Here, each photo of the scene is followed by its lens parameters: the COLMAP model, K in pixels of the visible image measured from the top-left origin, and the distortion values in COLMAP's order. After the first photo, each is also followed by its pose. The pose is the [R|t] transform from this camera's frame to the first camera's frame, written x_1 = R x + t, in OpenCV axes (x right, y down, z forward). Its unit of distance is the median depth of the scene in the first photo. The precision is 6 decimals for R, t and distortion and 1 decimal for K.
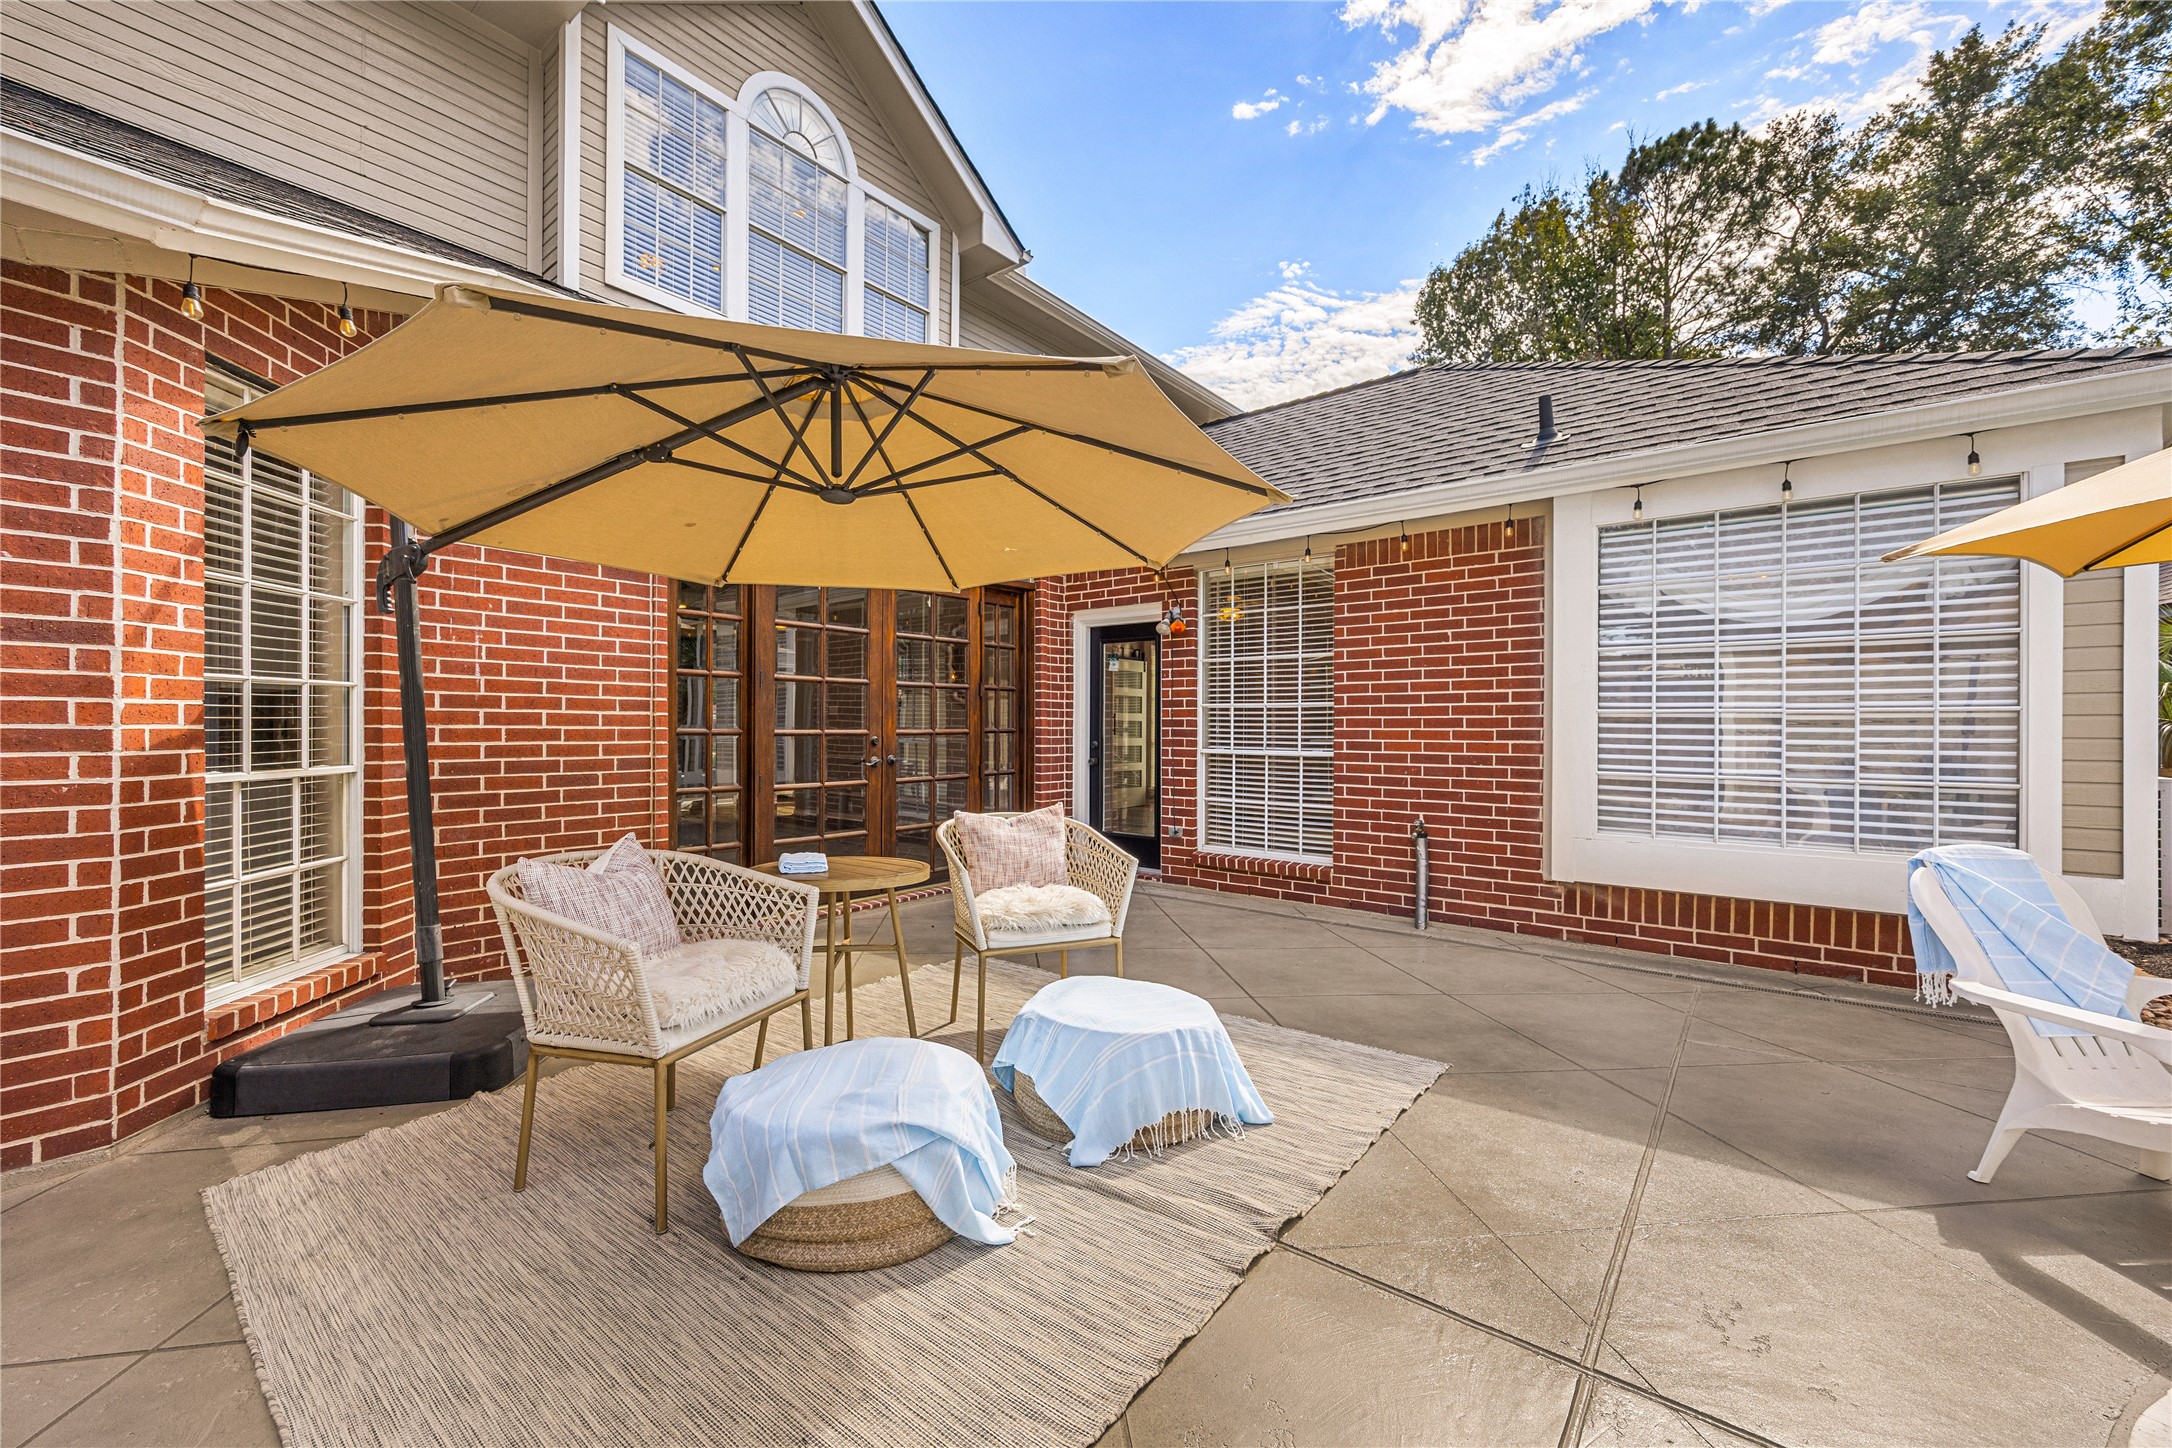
lens RADIAL K [[847.9, 0, 1086.8], [0, 847.9, 723.3], [0, 0, 1]] dist [-0.000713, -0.000185]
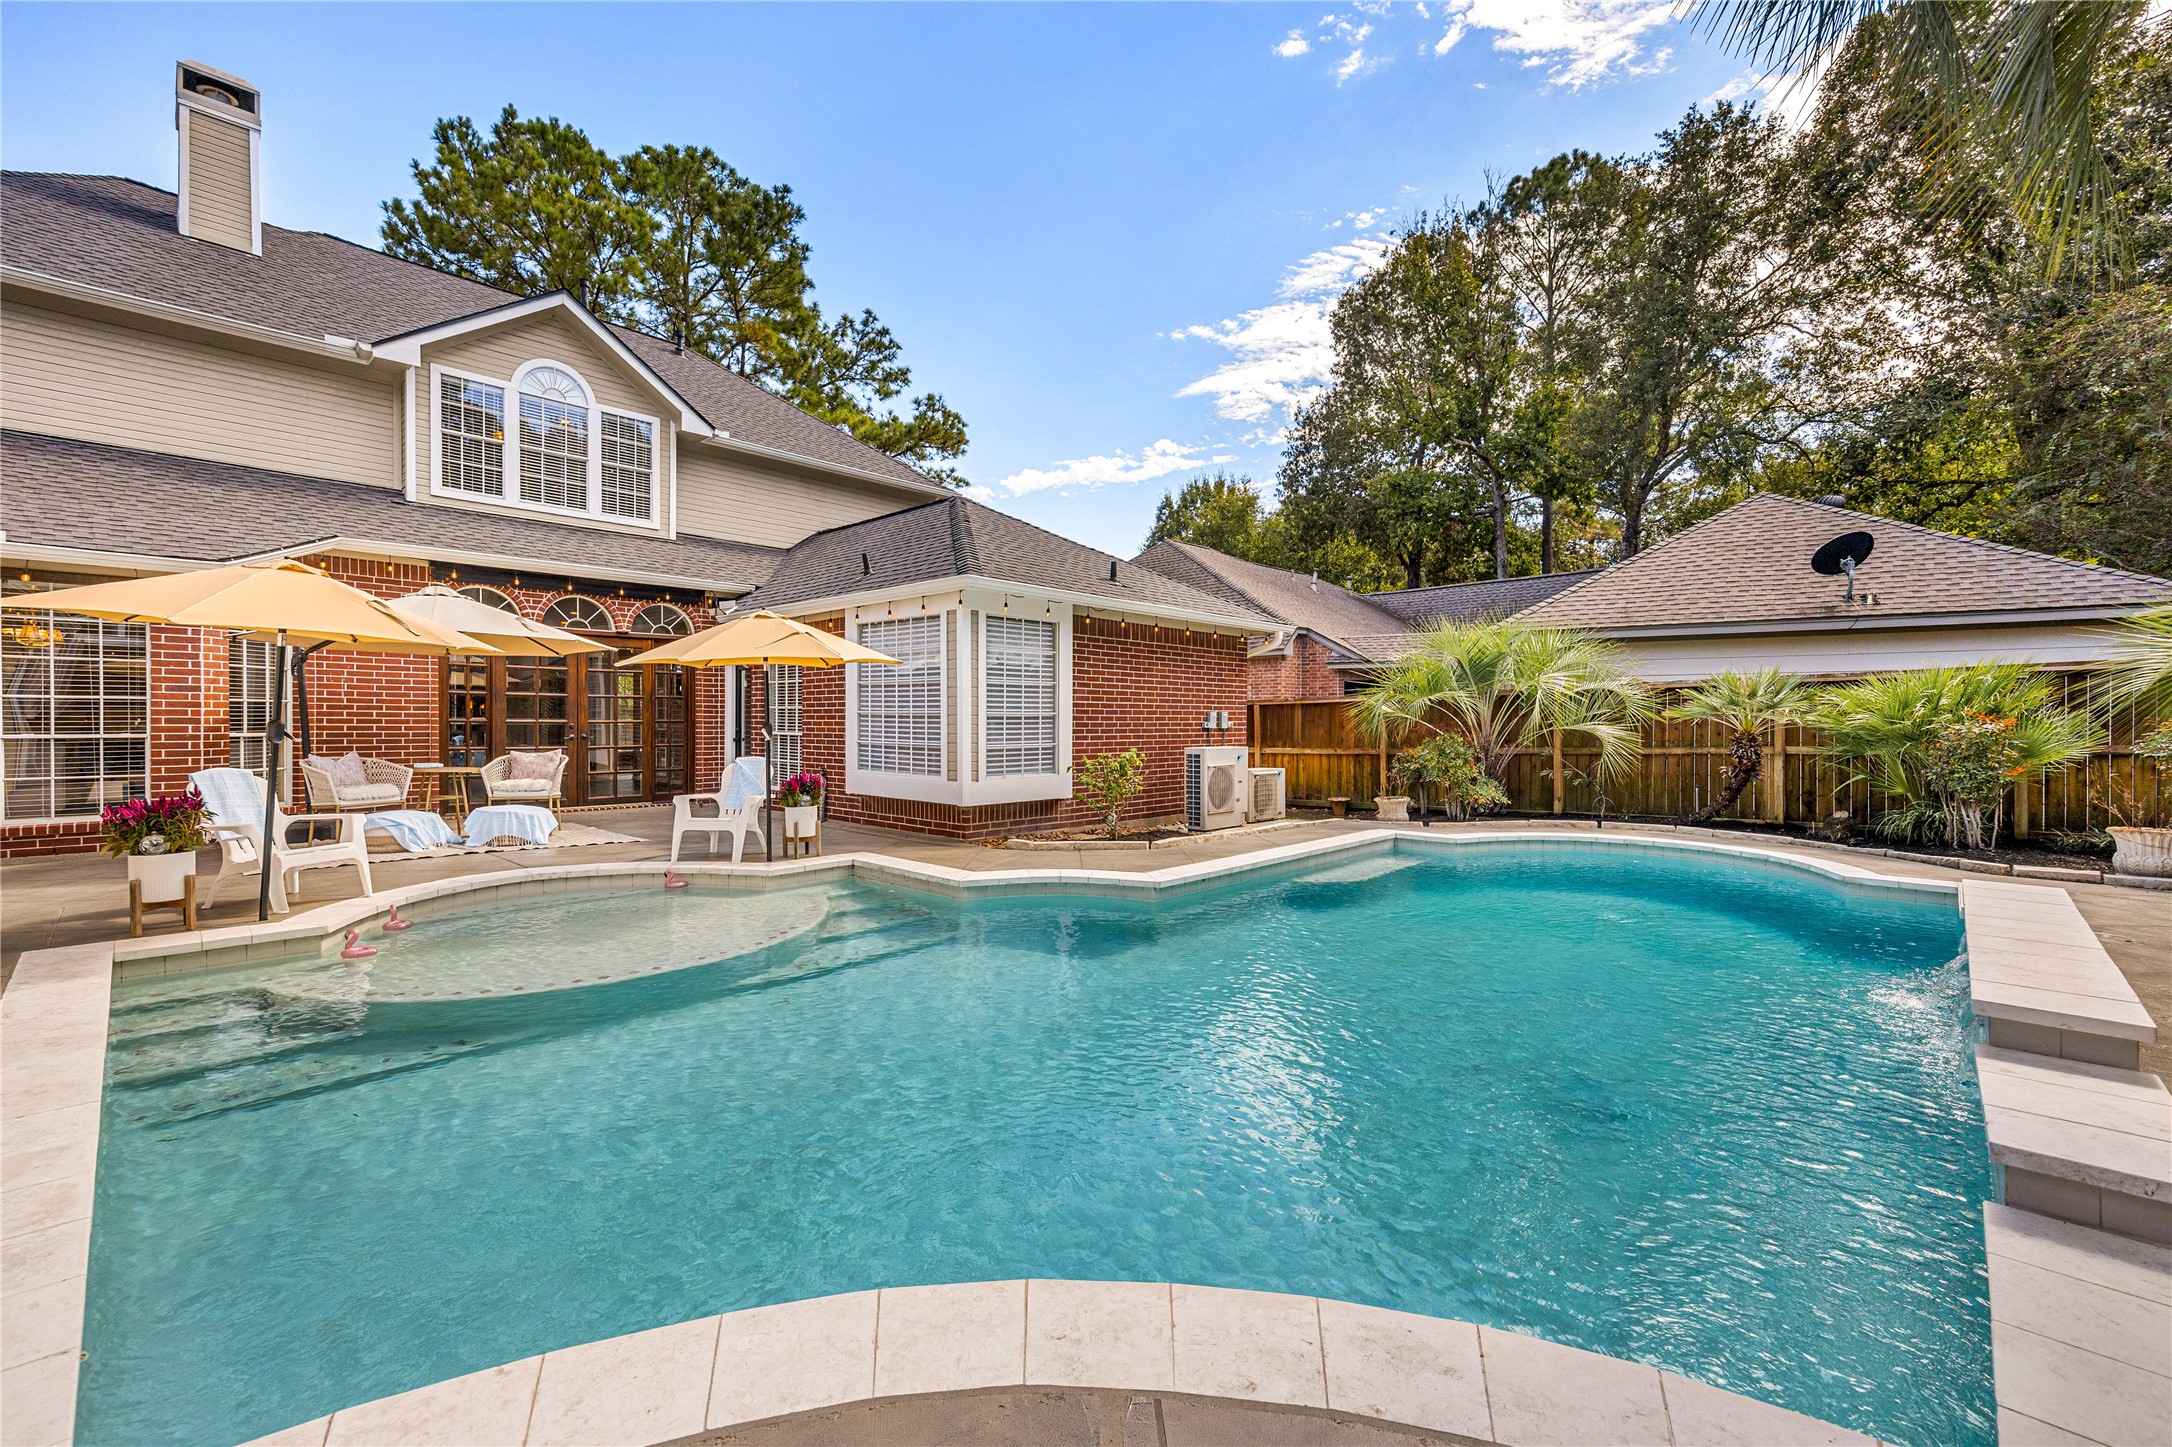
lens RADIAL K [[903.3, 0, 1086.7], [0, 903.3, 726.4], [0, 0, 1]] dist [0.011230, 0.000083]
pose [[0.996446, 0.005317, -0.084067, 2.218262], [-0.004488, 0.999940, 0.010042, -0.008849], [0.084116, -0.009629, 0.996409, -1.932517]]
